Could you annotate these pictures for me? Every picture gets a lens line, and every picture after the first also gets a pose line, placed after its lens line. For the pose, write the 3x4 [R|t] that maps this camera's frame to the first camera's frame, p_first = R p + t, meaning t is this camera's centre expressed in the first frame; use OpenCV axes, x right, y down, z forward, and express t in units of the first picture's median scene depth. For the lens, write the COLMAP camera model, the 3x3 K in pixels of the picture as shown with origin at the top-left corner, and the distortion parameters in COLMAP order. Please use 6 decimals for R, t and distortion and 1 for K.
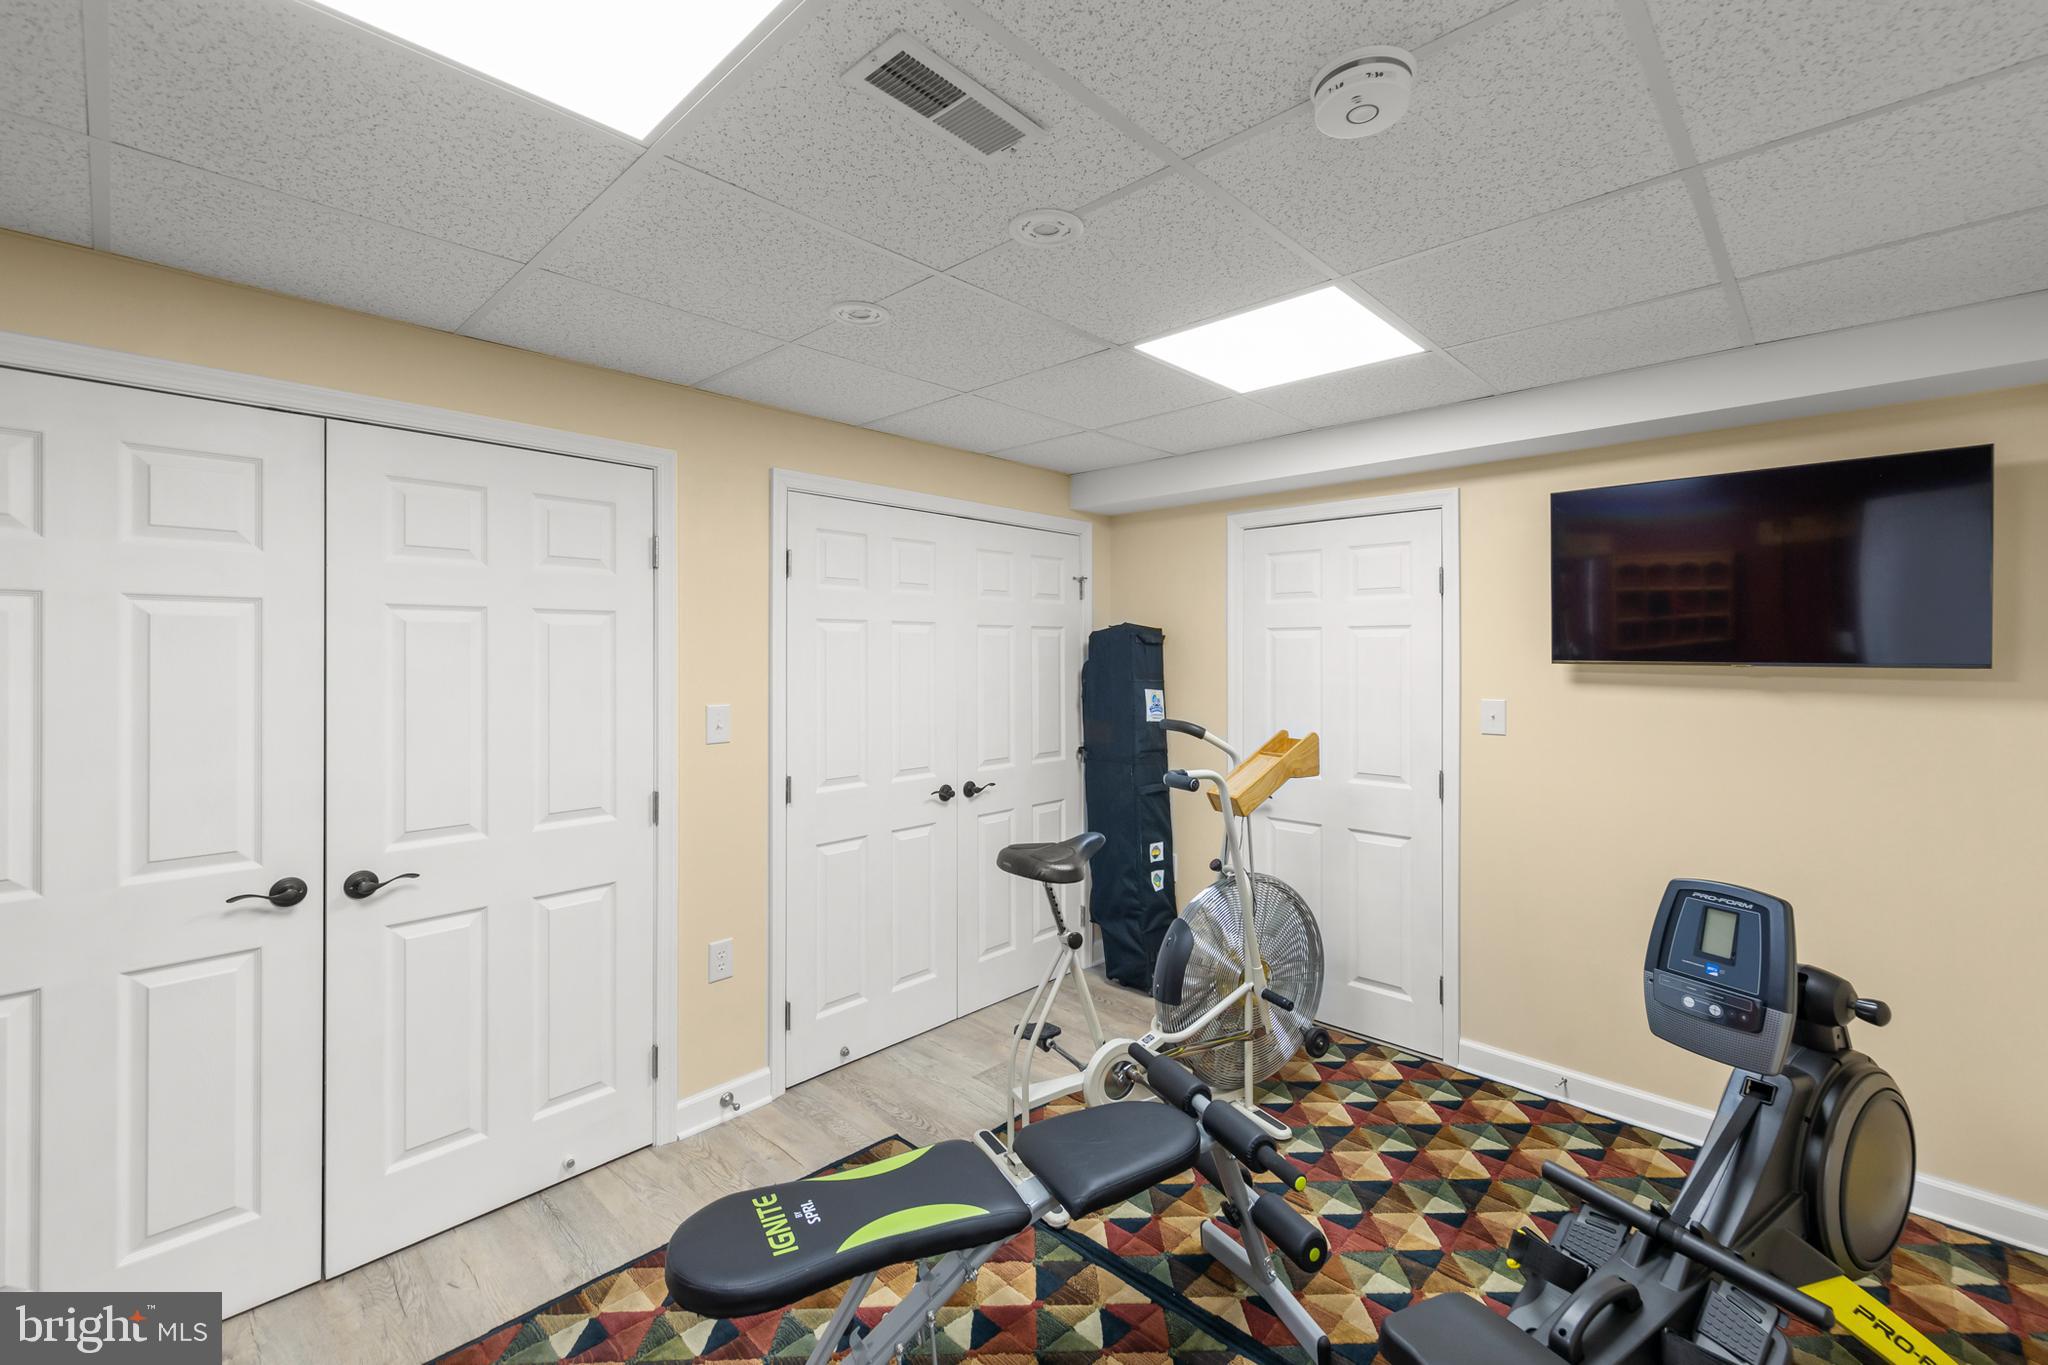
lens RADIAL K [[854.1, 0, 1033.0], [0, 854.1, 654.9], [0, 0, 1]] dist [-0.001364, -0.000205]
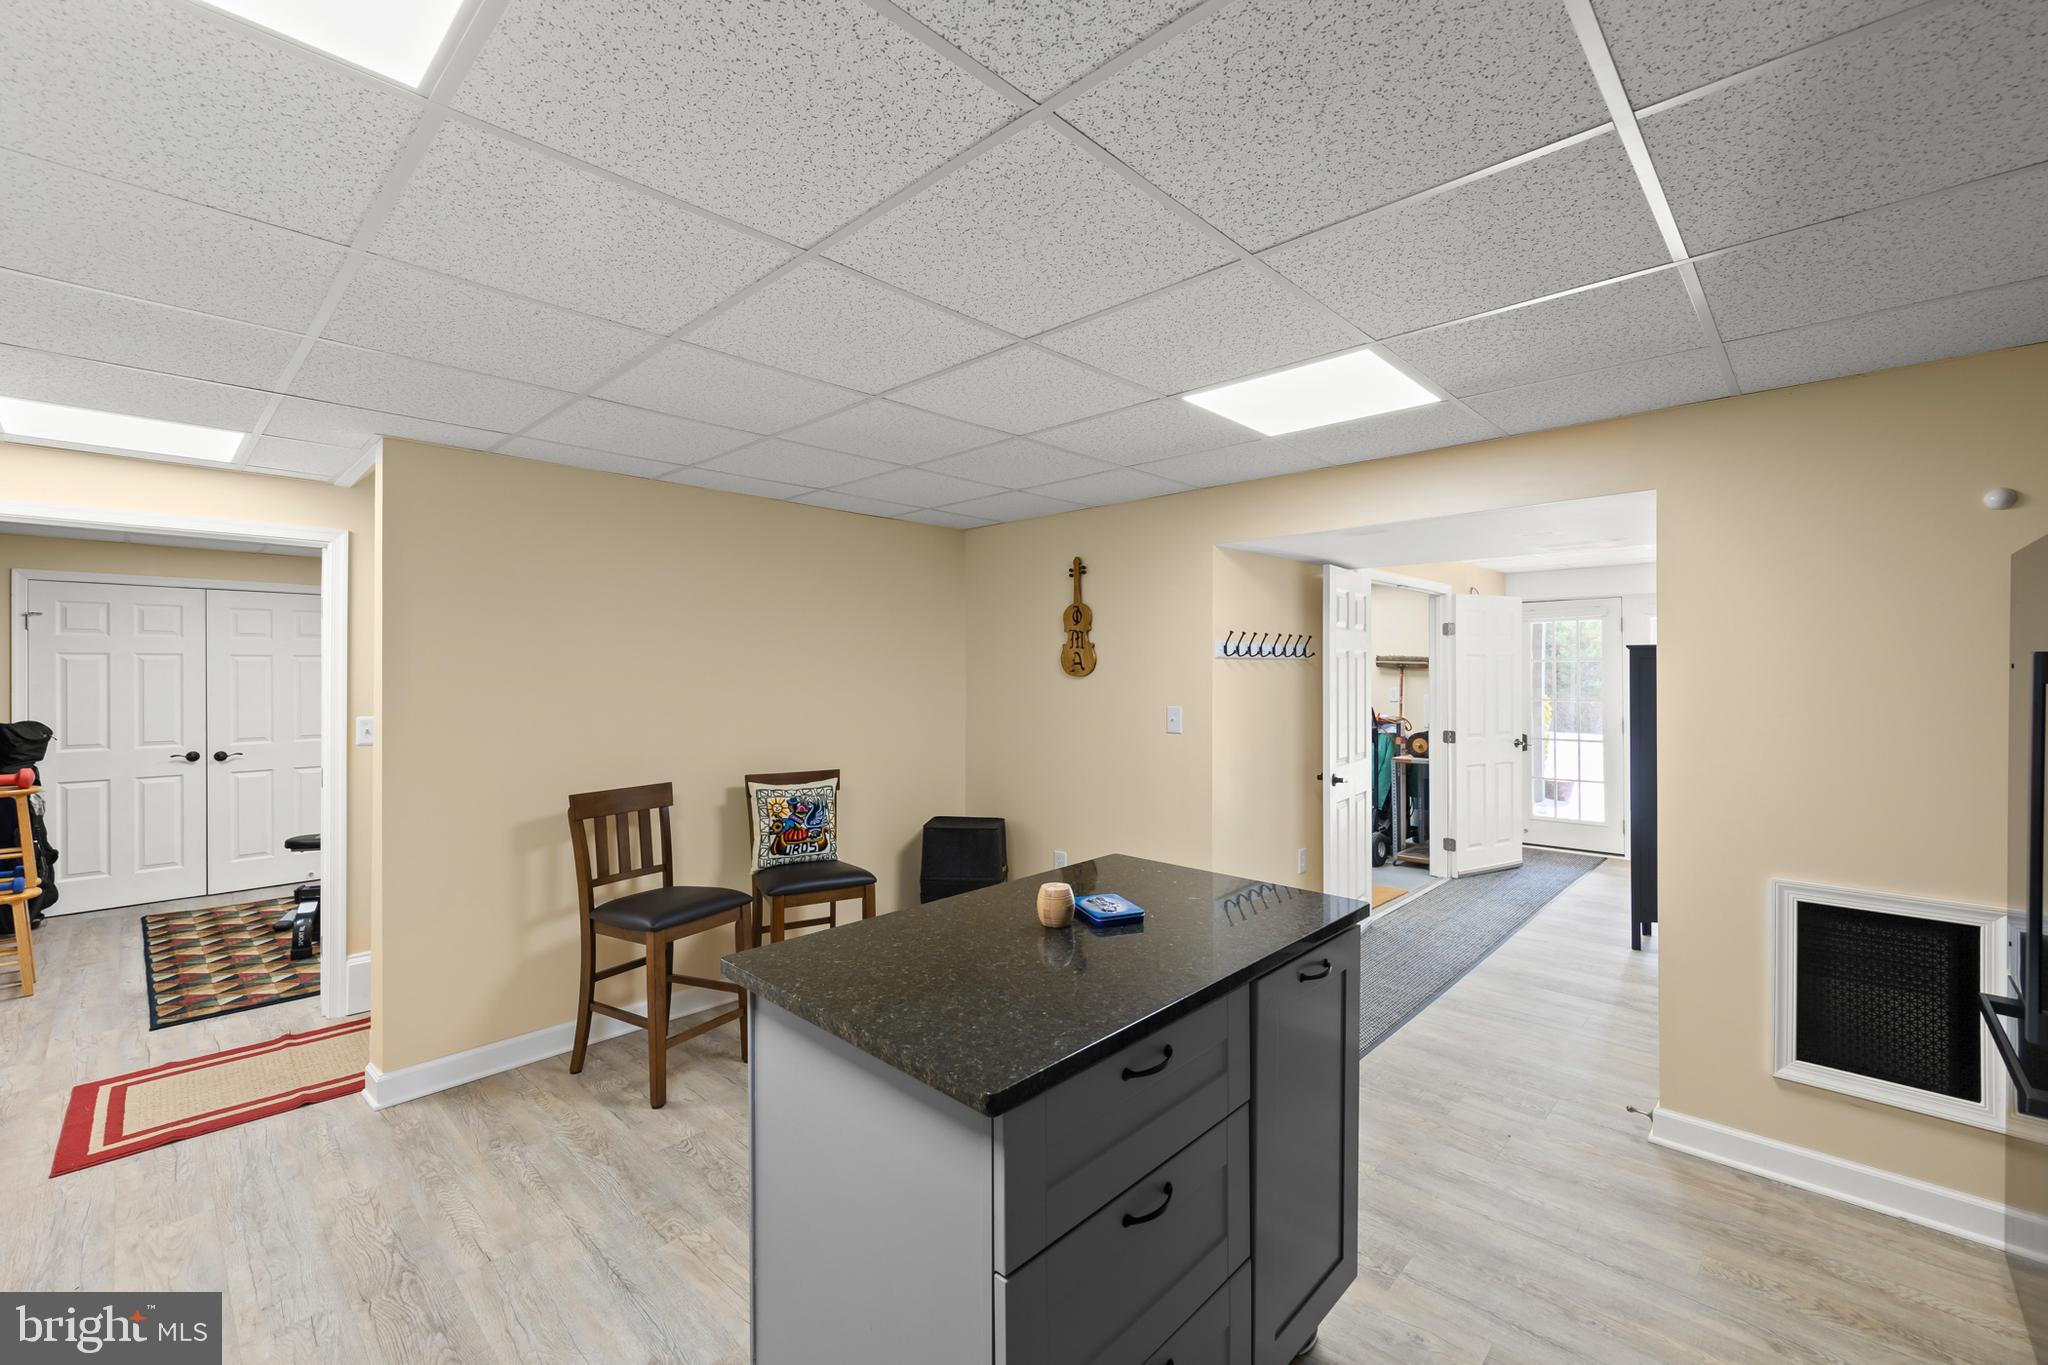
lens RADIAL K [[850.4, 0, 1024.0], [0, 850.4, 682.5], [0, 0, 1]] dist [-0.000527, -0.000099]
pose [[0.999703, 0.003700, -0.024077, 1.890022], [-0.003515, 0.999964, 0.007745, -0.000543], [0.024105, -0.007658, 0.999680, -1.697998]]
